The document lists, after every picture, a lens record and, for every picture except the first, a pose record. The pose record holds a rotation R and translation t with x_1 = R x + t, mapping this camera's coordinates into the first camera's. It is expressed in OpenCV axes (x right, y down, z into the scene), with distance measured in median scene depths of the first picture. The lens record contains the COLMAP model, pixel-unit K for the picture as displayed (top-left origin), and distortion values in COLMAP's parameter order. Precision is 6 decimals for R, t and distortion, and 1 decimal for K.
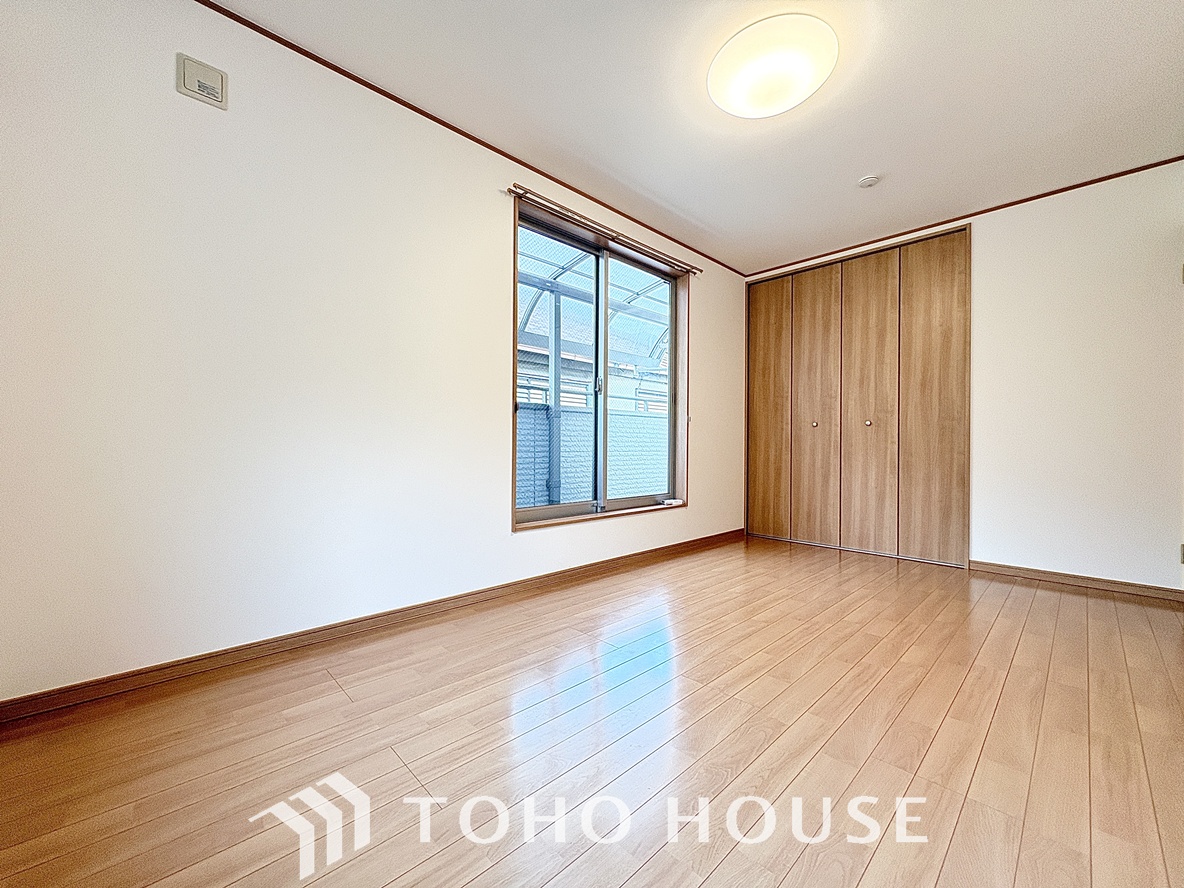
lens RADIAL K [[470.8, 0, 588.3], [0, 470.8, 449.4], [0, 0, 1]] dist [0.000351, 0.000531]
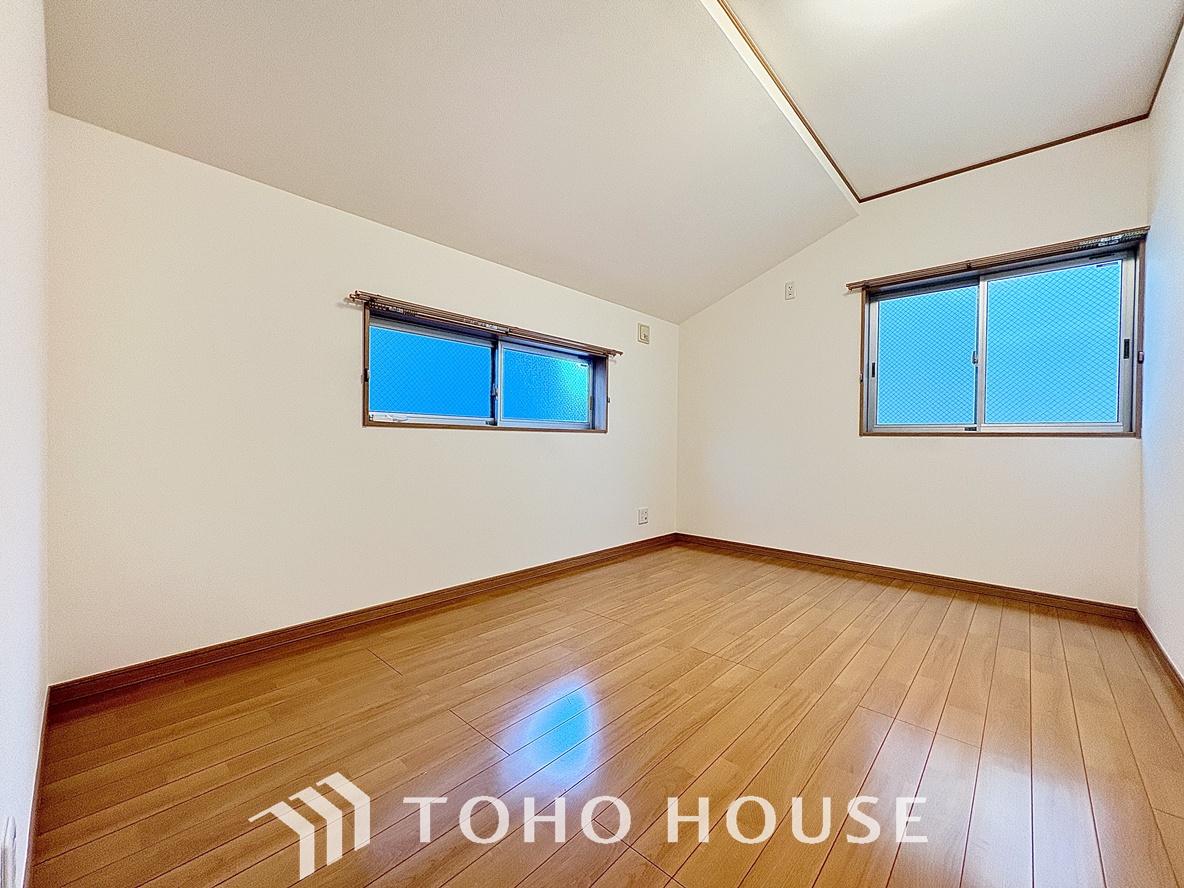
lens RADIAL K [[470.8, 0, 592.6], [0, 470.8, 442.0], [0, 0, 1]] dist [0.000351, 0.000531]
pose [[0.997885, 0.004316, 0.064858, -0.109459], [-0.003895, 0.999971, -0.006606, -0.000051], [-0.064885, 0.006339, 0.997873, -0.104718]]
